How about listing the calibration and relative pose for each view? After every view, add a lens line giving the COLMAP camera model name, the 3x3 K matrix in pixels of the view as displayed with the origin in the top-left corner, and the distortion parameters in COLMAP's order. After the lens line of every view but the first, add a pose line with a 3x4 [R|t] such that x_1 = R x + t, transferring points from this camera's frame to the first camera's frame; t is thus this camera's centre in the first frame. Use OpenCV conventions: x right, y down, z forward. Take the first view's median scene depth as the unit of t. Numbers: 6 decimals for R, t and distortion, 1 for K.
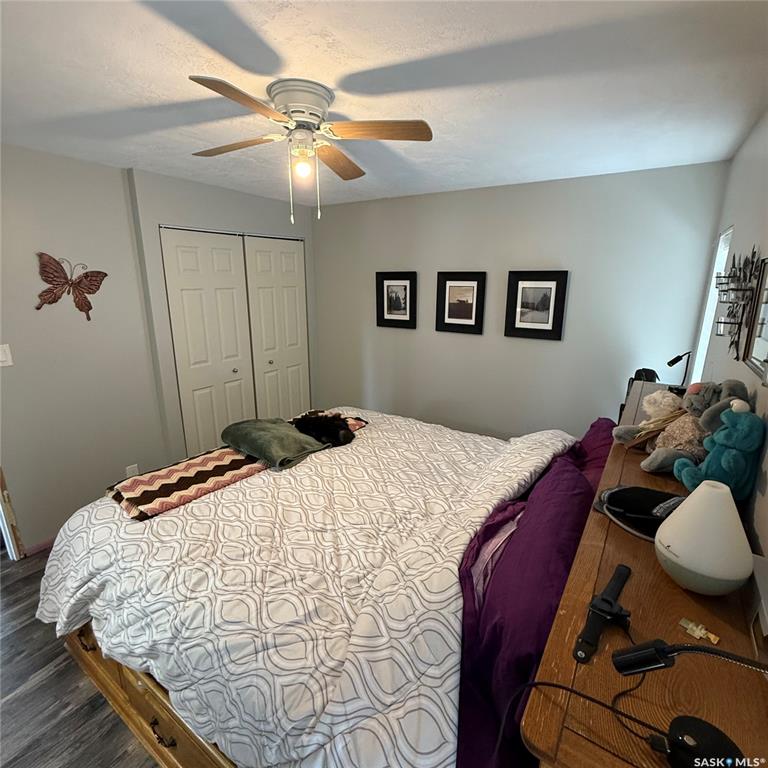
lens RADIAL K [[407.7, 0, 382.1], [0, 407.7, 383.8], [0, 0, 1]] dist [0.000534, -0.001330]
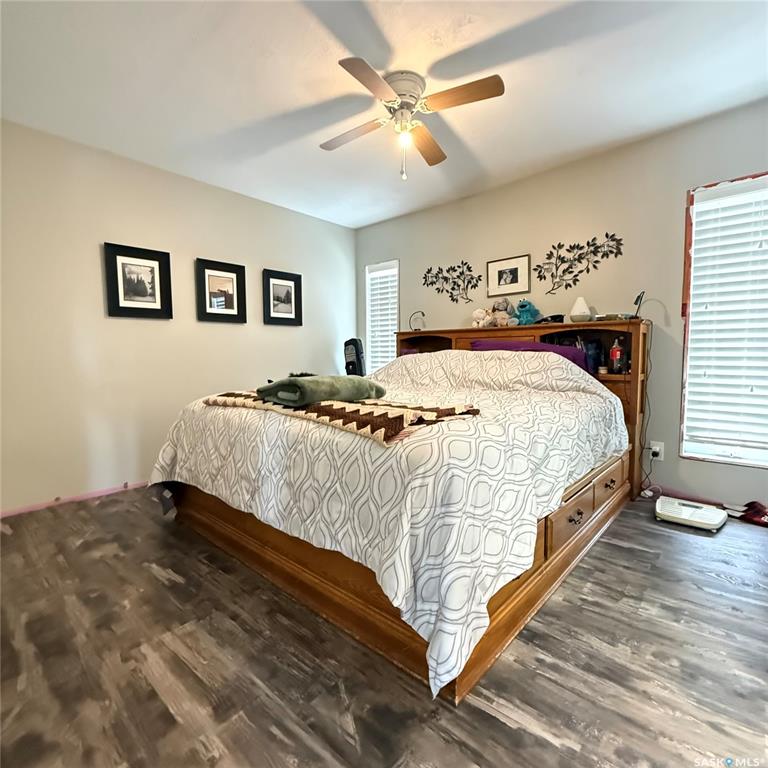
lens RADIAL K [[407.7, 0, 386.0], [0, 407.7, 381.9], [0, 0, 1]] dist [0.000534, -0.001330]
pose [[0.142313, -0.074971, 0.986978, -0.771943], [0.258312, 0.965387, 0.036085, 0.084788], [-0.955522, 0.249813, 0.156753, 0.511704]]
